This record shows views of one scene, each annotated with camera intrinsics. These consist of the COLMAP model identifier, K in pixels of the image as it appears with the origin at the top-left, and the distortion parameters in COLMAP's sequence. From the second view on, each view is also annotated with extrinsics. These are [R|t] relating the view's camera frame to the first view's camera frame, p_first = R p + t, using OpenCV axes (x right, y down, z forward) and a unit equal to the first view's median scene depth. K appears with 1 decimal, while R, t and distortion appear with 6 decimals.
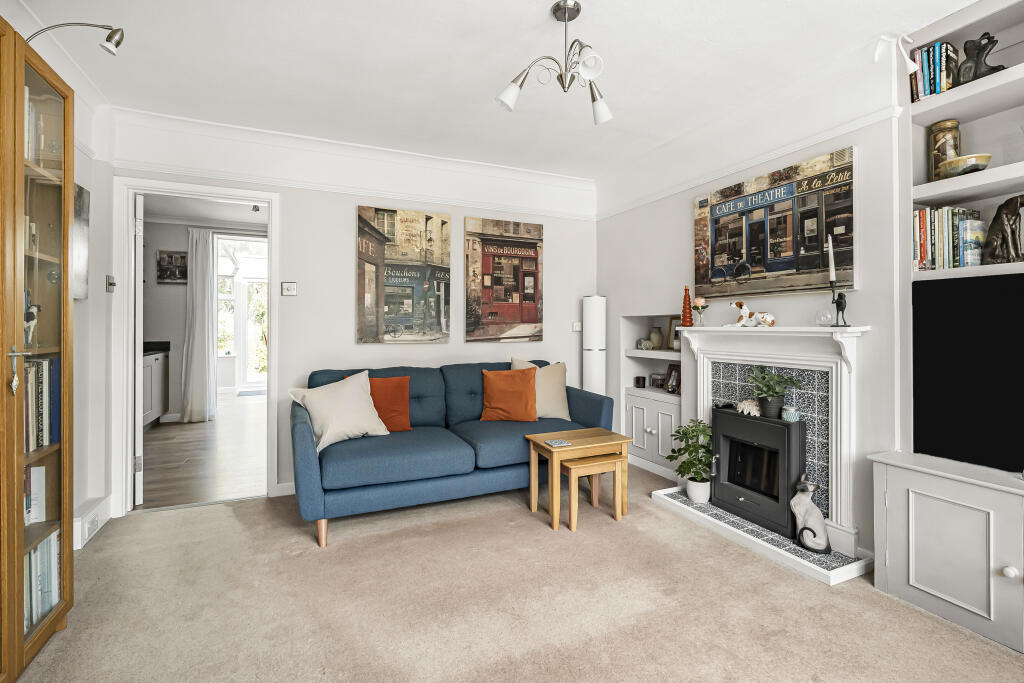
lens RADIAL K [[466.2, 0, 502.4], [0, 466.2, 325.2], [0, 0, 1]] dist [0.005923, 0.000505]
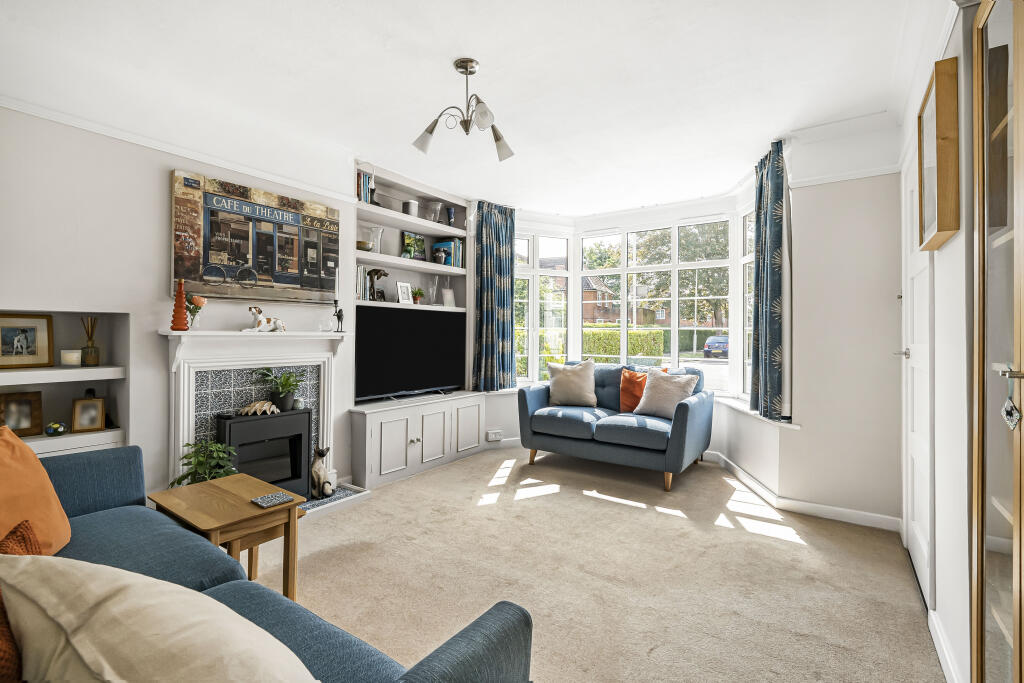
lens RADIAL K [[466.2, 0, 510.0], [0, 466.2, 335.4], [0, 0, 1]] dist [0.005923, 0.000505]
pose [[-0.518022, -0.009051, 0.855320, -0.702004], [-0.011369, 0.999929, 0.003695, 0.002023], [-0.855292, -0.007810, -0.518088, 1.140100]]
